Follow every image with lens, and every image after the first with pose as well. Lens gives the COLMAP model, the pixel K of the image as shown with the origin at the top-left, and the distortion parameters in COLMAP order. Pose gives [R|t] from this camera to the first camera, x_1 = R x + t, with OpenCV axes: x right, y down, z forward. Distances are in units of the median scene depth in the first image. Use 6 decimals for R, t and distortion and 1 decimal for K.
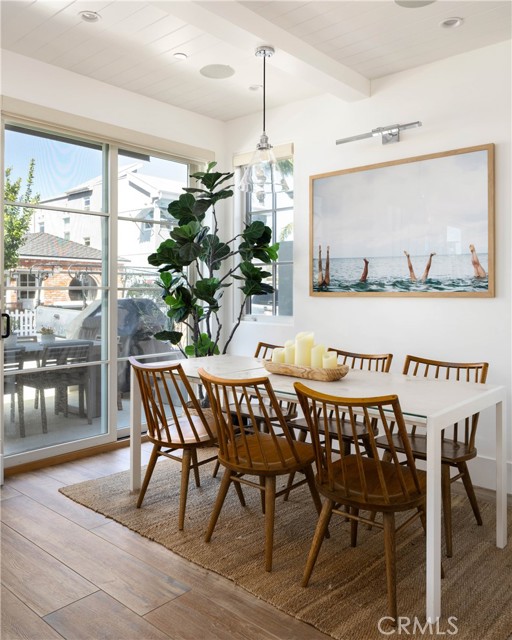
lens RADIAL K [[529.7, 0, 256.0], [0, 529.7, 320.0], [0, 0, 1]] dist [-0.041924, 0.001863]
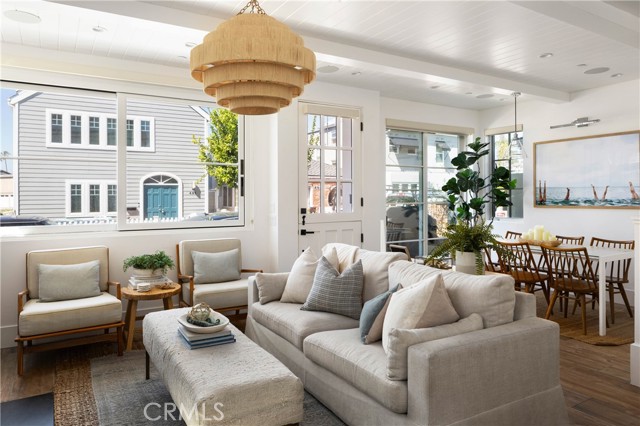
lens RADIAL K [[439.7, 0, 318.0], [0, 439.7, 202.0], [0, 0, 1]] dist [-0.002759, -0.000957]
pose [[0.956562, -0.000163, -0.291530, -0.189427], [-0.012592, 0.999044, -0.041875, 0.011194], [0.291258, 0.043726, 0.955645, -0.758925]]
